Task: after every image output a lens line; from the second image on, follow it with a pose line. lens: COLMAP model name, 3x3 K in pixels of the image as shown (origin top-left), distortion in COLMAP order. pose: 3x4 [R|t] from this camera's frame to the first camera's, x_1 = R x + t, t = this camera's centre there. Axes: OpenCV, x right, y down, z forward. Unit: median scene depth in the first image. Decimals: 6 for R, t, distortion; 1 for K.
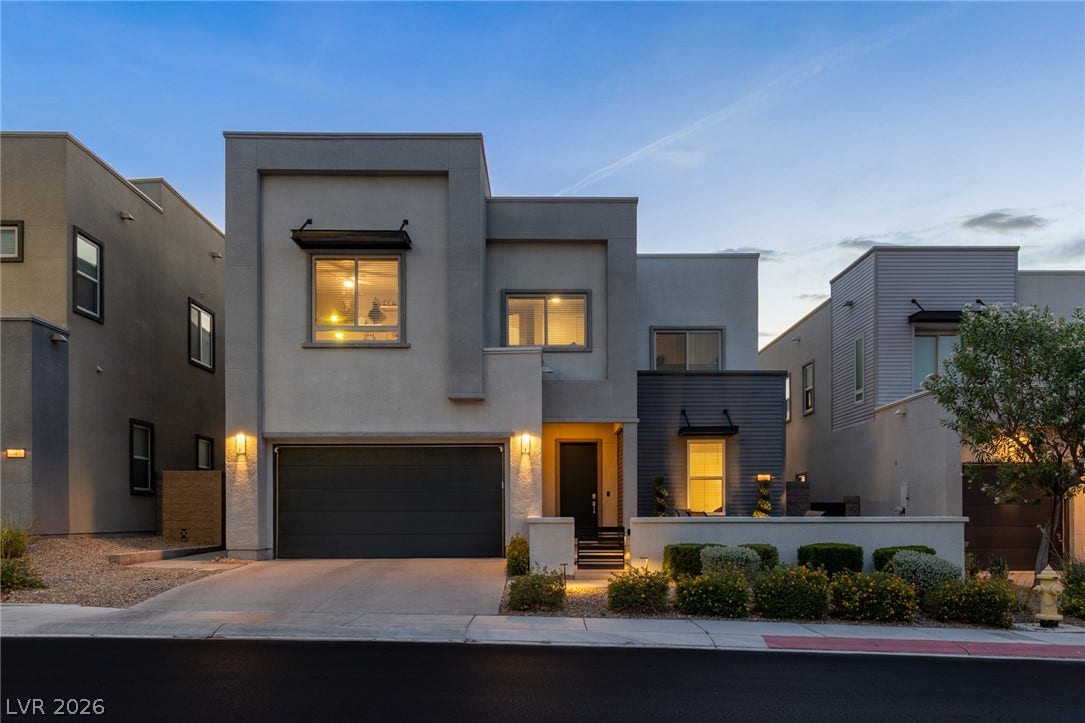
lens RADIAL K [[775.9, 0, 587.0], [0, 775.9, 498.1], [0, 0, 1]] dist [-0.000981, 0.003498]
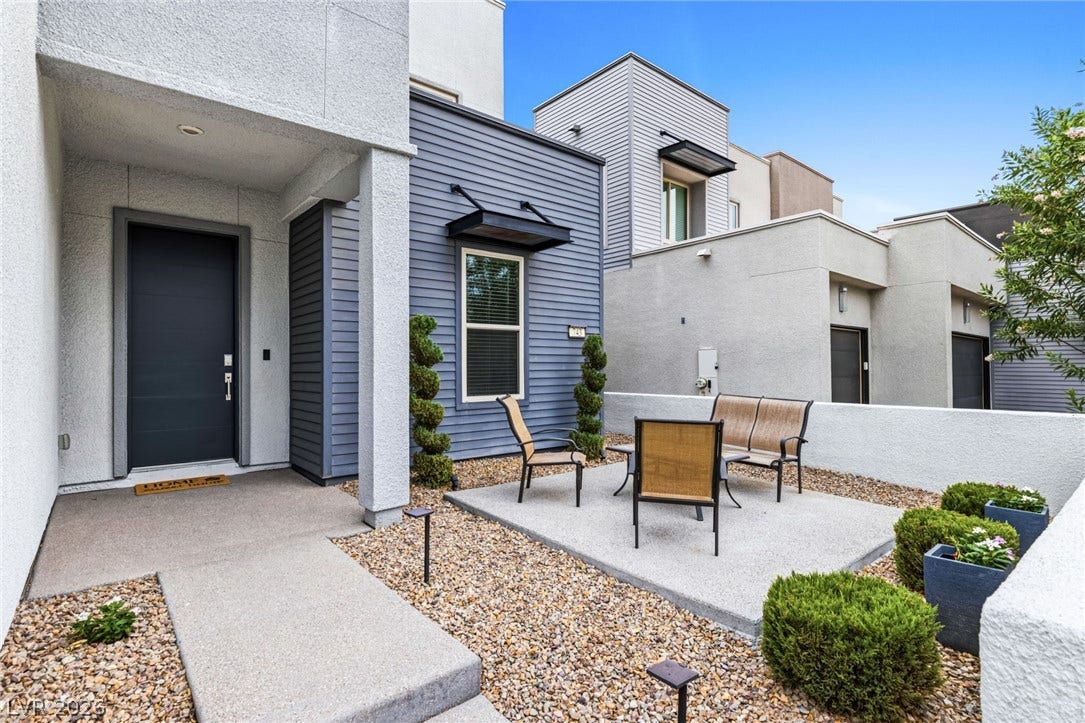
lens RADIAL K [[516.7, 0, 538.0], [0, 516.7, 360.1], [0, 0, 1]] dist [-0.000122, -0.000166]
pose [[0.804209, 0.011130, 0.594243, -0.028635], [-0.014465, 0.999895, 0.000849, -0.006069], [-0.594171, -0.009279, 0.804285, 0.843043]]
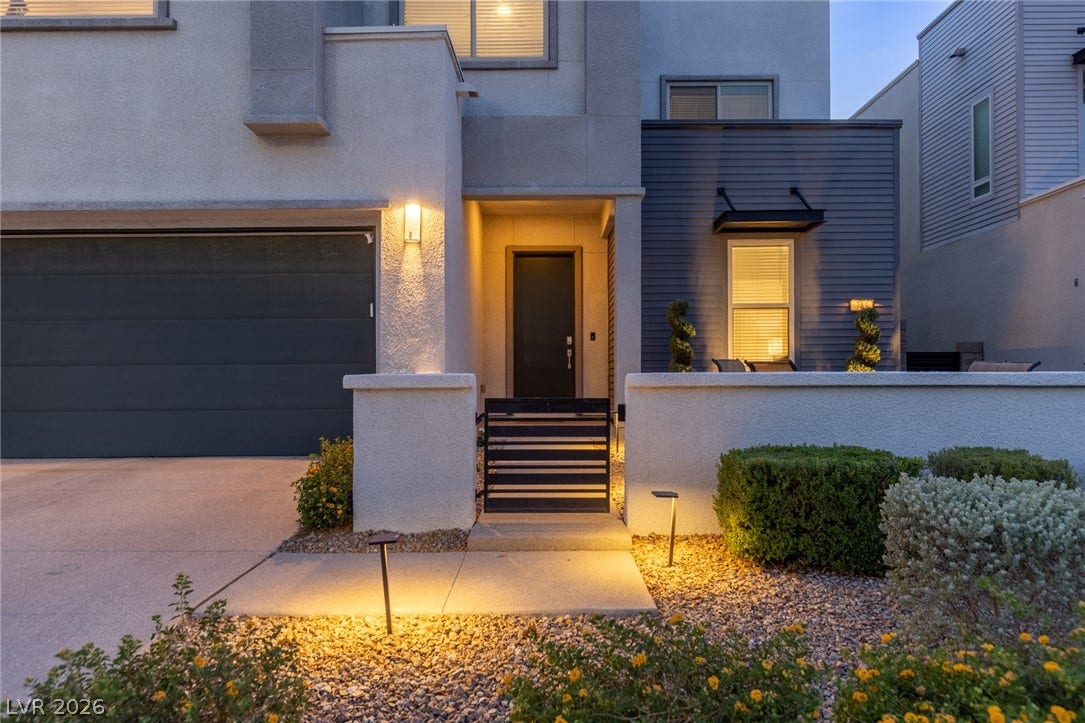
lens RADIAL K [[700.9, 0, 566.2], [0, 700.9, 360.7], [0, 0, 1]] dist [-0.006556, 0.001239]
pose [[0.999281, -0.001921, -0.037875, 0.034107], [0.002025, 0.999994, 0.002715, 0.015365], [0.037869, -0.002790, 0.999279, 0.563820]]
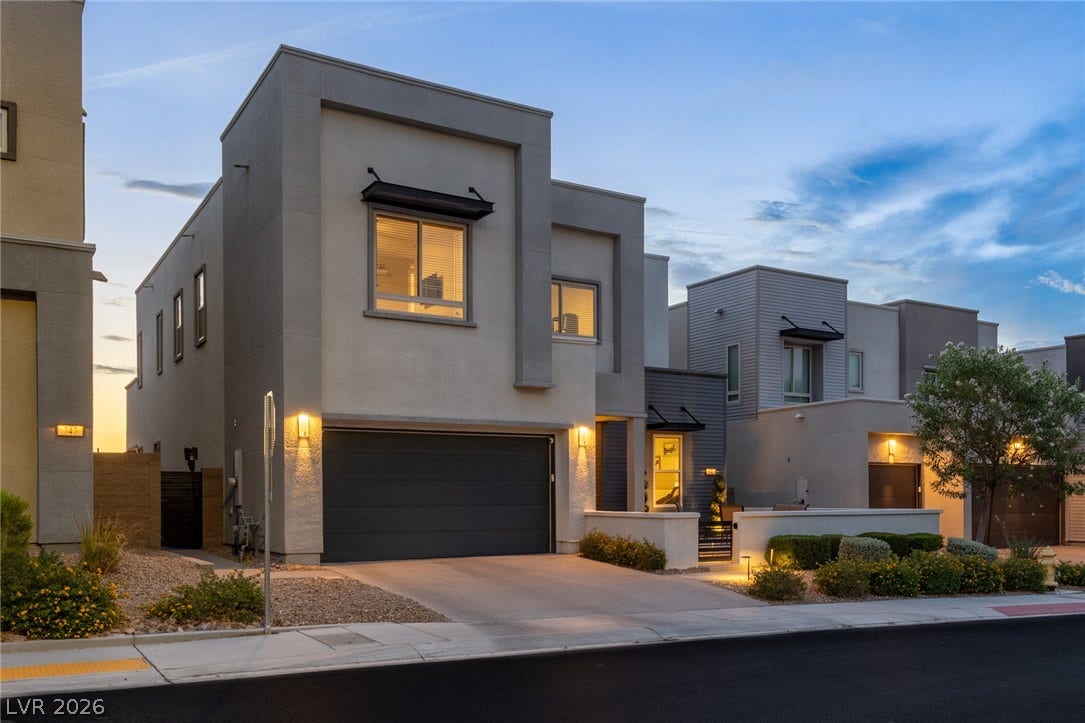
lens RADIAL K [[853.9, 0, 572.8], [0, 853.9, 478.2], [0, 0, 1]] dist [0.000805, -0.002645]
pose [[0.879351, 0.010909, 0.476049, -0.602700], [-0.010318, 0.999939, -0.003855, -0.012769], [-0.476062, -0.001522, 0.879410, 0.056824]]
